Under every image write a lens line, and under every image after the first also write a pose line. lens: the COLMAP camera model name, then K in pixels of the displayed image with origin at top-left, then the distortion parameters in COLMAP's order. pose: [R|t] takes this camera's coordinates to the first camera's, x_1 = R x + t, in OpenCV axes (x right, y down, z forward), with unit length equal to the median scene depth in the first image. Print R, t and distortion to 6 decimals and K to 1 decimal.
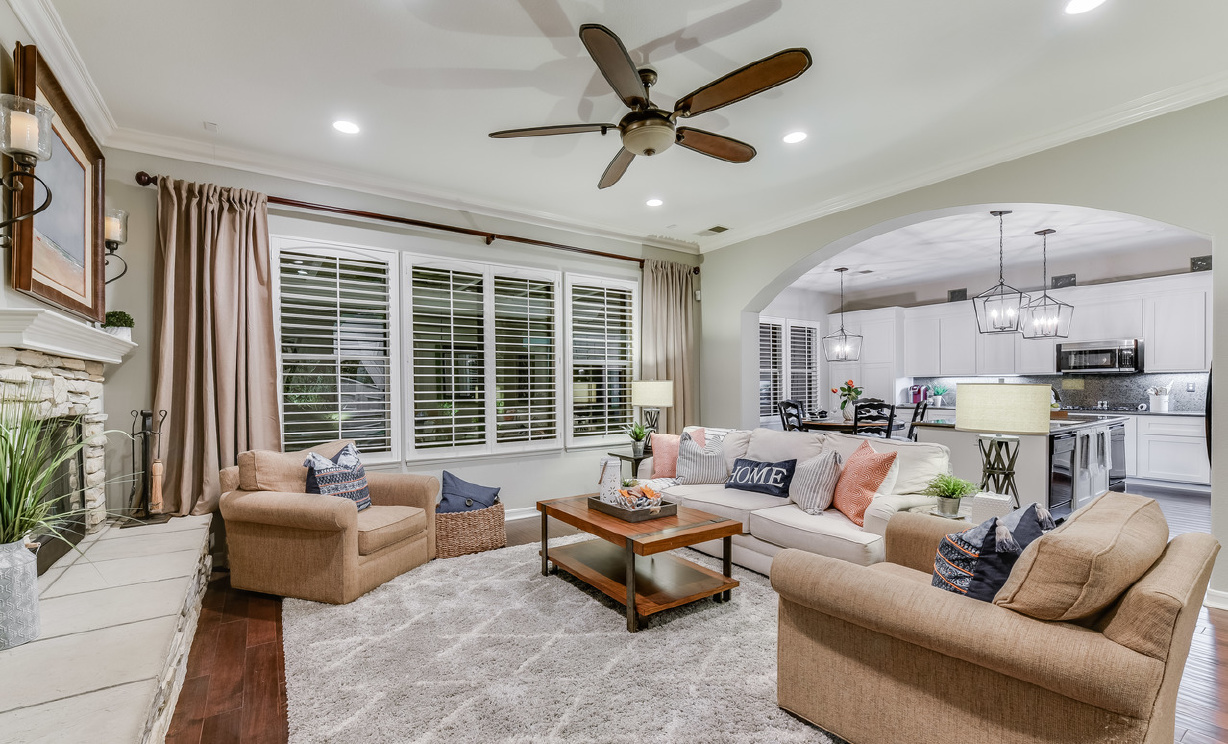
lens RADIAL K [[524.6, 0, 616.3], [0, 524.6, 395.0], [0, 0, 1]] dist [-0.003559, -0.000605]
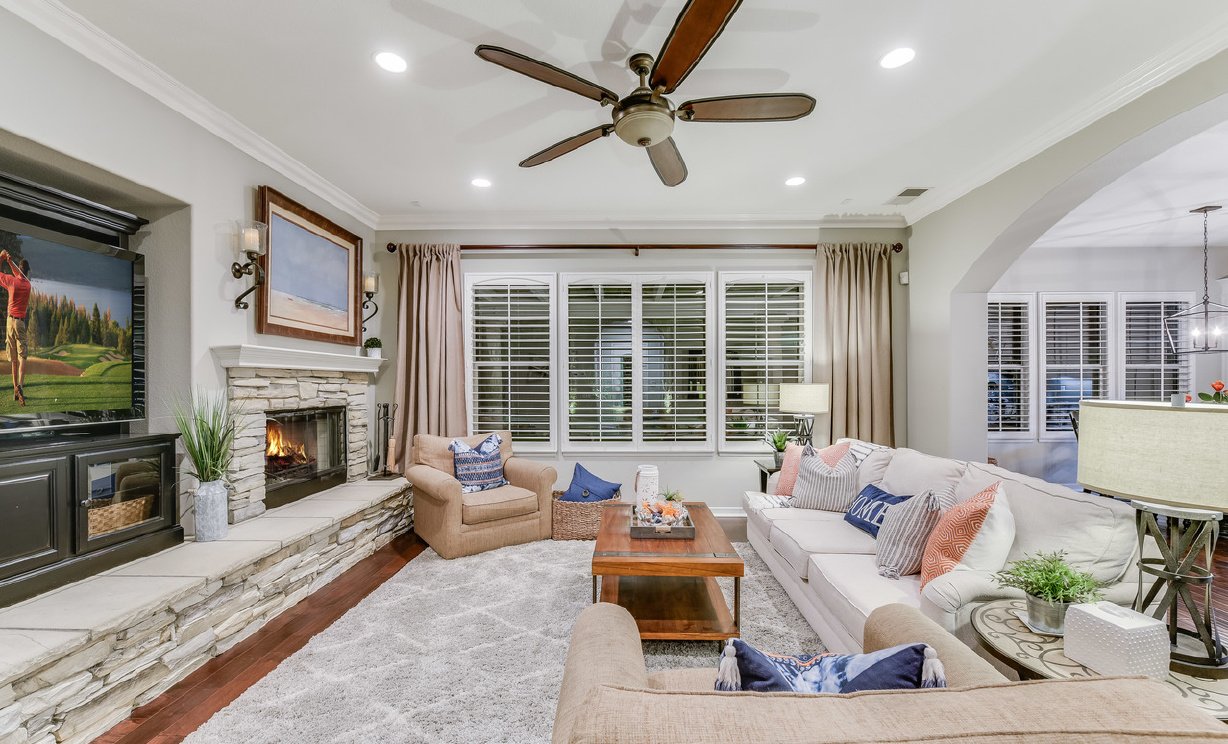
lens RADIAL K [[496.3, 0, 617.2], [0, 496.3, 390.1], [0, 0, 1]] dist [-0.001079, -0.000216]
pose [[0.817031, 0.015157, -0.576394, 0.282748], [-0.015081, 0.999874, 0.004916, -0.015253], [0.576396, 0.004676, 0.817157, 0.137376]]
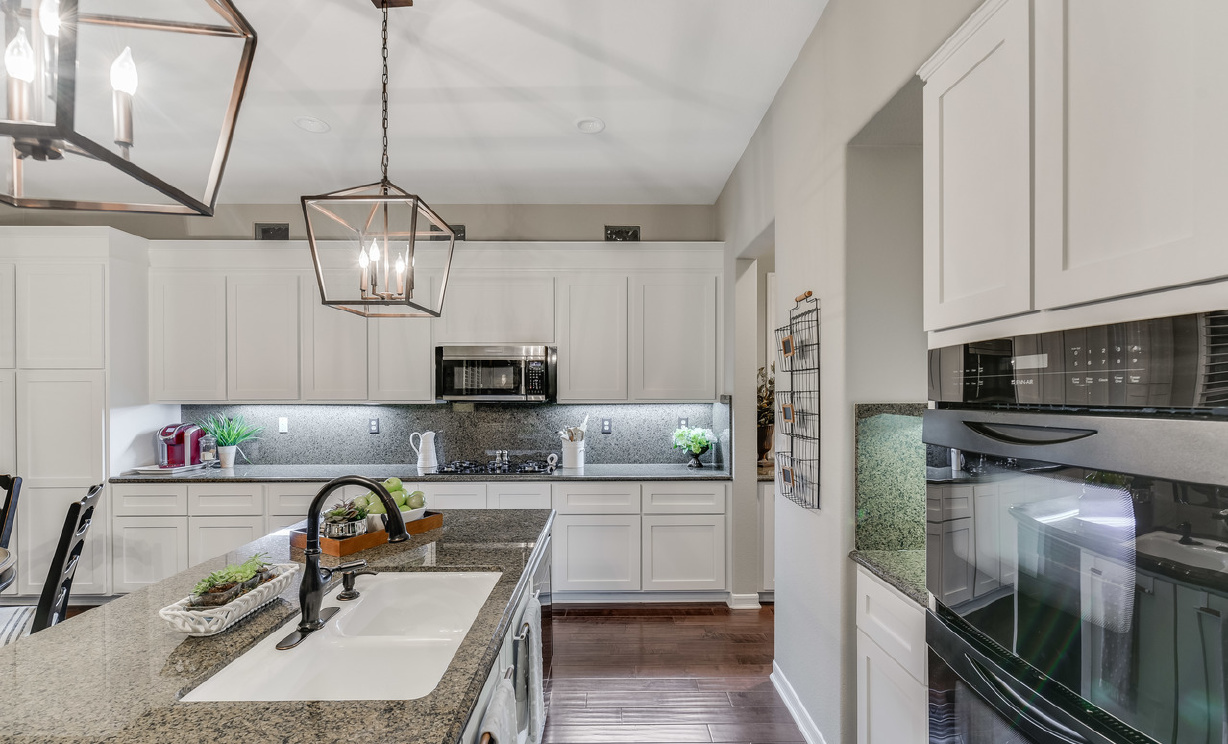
lens RADIAL K [[496.3, 0, 617.2], [0, 496.3, 390.1], [0, 0, 1]] dist [-0.001079, -0.000216]
pose [[0.552765, 0.014603, 0.833209, 0.733991], [0.011555, 0.999616, -0.025185, -0.053299], [-0.833257, 0.023549, 0.552384, 0.797849]]
